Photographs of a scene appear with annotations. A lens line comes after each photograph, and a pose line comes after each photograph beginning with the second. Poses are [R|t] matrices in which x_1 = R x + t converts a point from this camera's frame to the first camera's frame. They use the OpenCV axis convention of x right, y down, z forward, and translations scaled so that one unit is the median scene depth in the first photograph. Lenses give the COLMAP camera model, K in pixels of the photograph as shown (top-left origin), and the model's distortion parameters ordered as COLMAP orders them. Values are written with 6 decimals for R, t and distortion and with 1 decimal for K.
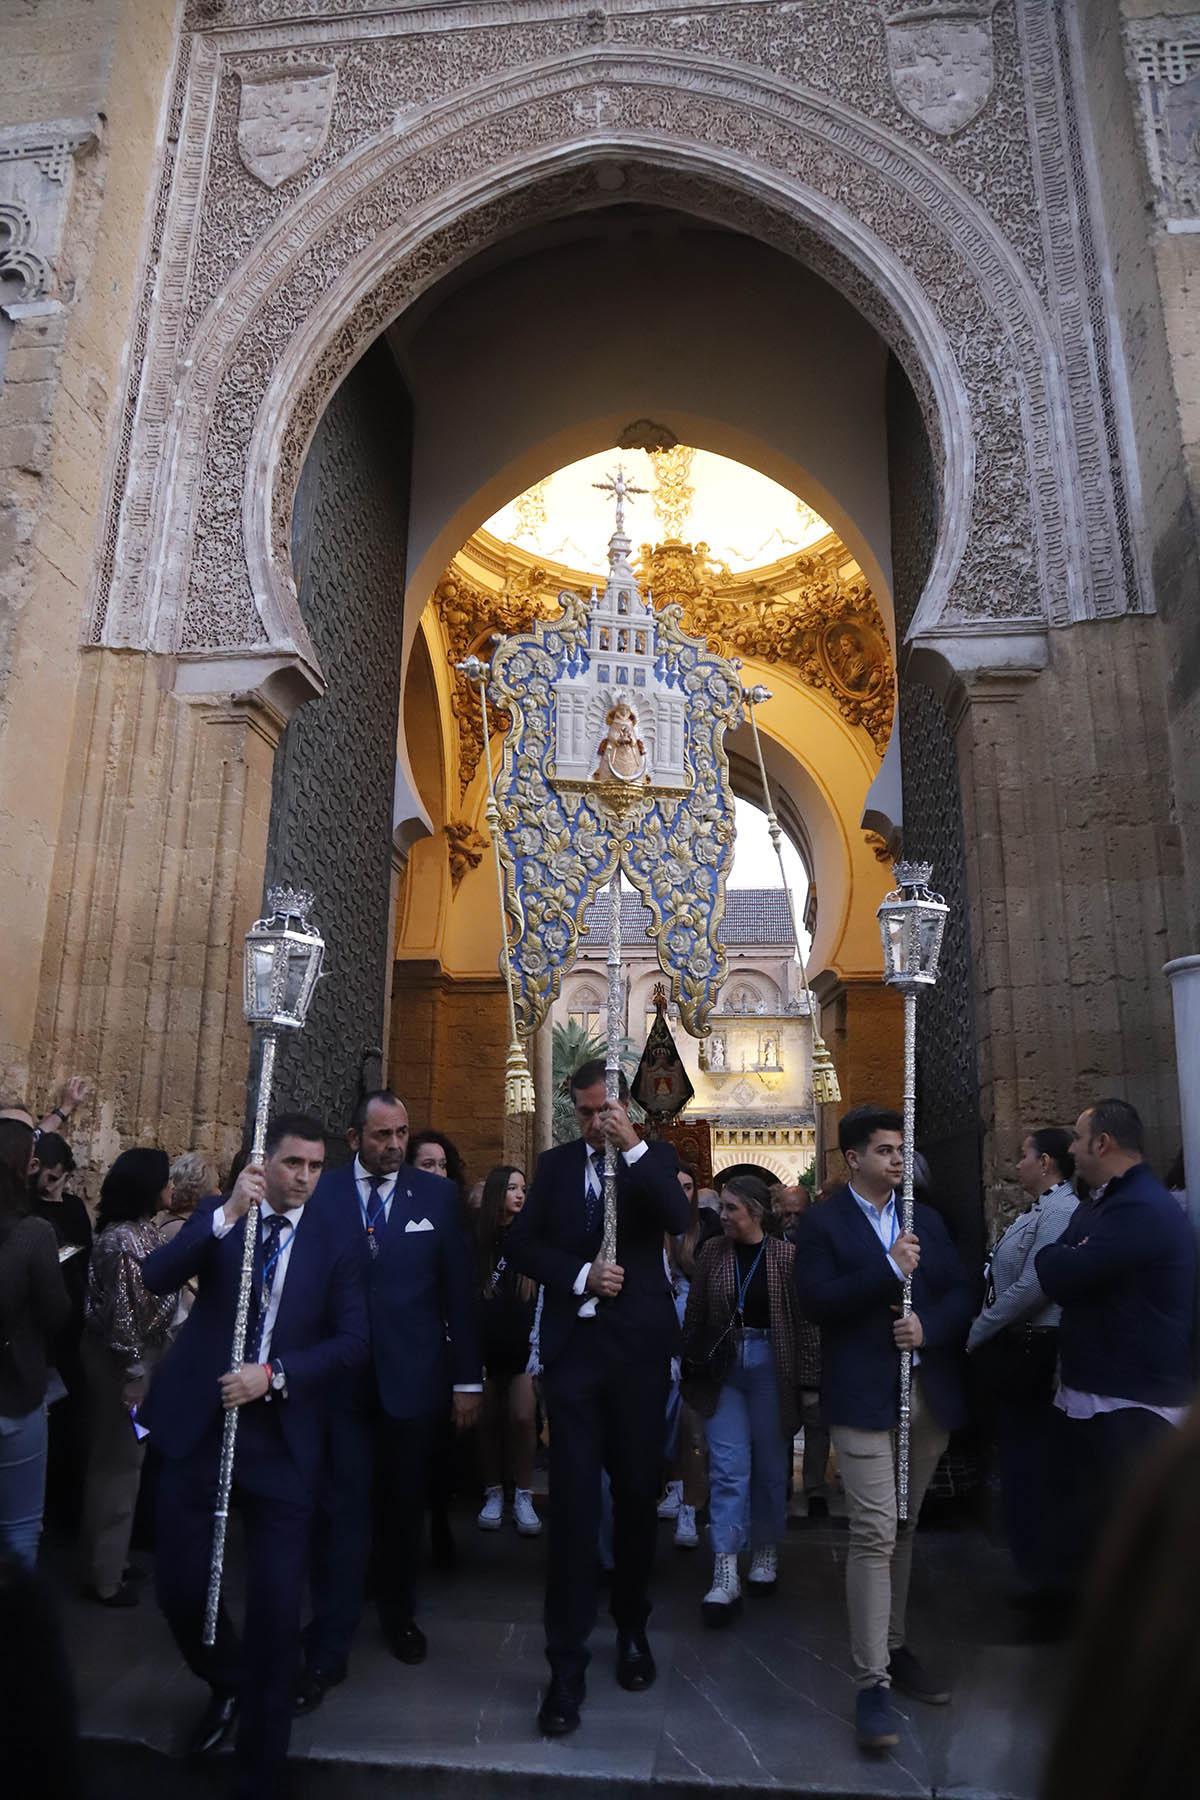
lens RADIAL K [[1233.7, 0, 600.0], [0, 1233.7, 900.0], [0, 0, 1]] dist [-0.125970, 0.061835]
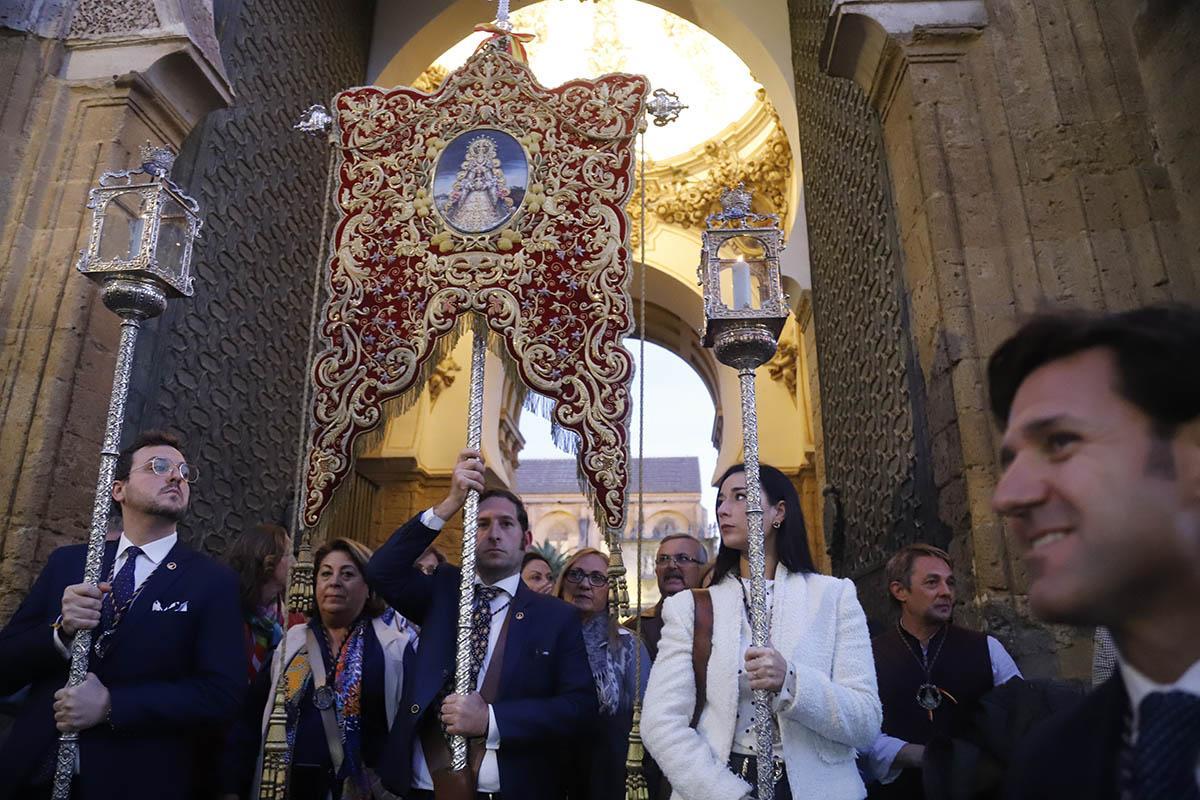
lens RADIAL K [[822.4, 0, 600.0], [0, 822.4, 400.0], [0, 0, 1]] dist [-0.125970, 0.061835]
pose [[0.999361, 0.004231, 0.035482, 0.022180], [-0.001352, 0.996731, -0.080776, 0.055760], [-0.035707, 0.080676, 0.996101, 0.177961]]
